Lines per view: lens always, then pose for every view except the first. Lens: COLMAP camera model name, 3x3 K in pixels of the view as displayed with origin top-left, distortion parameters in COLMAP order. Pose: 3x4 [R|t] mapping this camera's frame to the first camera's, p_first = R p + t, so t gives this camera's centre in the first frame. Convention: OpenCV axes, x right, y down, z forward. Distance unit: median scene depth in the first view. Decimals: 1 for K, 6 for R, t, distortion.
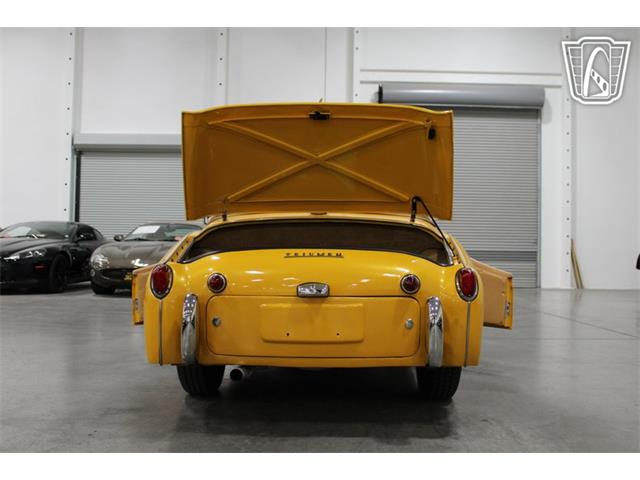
lens RADIAL K [[652.6, 0, 321.6], [0, 652.6, 242.2], [0, 0, 1]] dist [-0.121215, 0.138234]
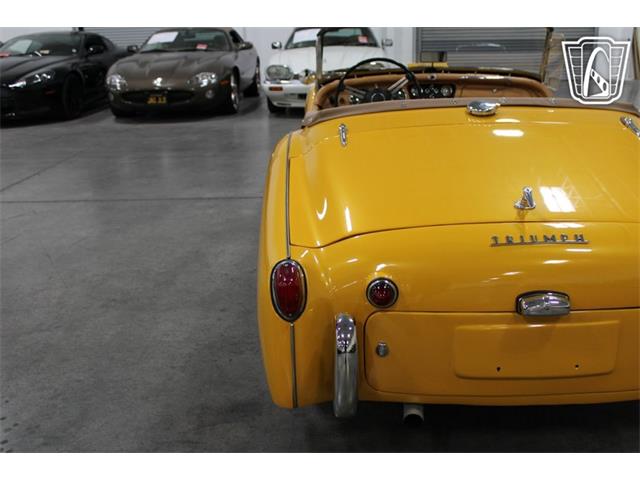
lens RADIAL K [[652.6, 0, 321.6], [0, 652.6, 242.2], [0, 0, 1]] dist [-0.121215, 0.138234]
pose [[0.998998, -0.034196, -0.028888, -0.047372], [0.041835, 0.942818, 0.330673, -0.044591], [0.015928, -0.331550, 0.943303, 0.104783]]
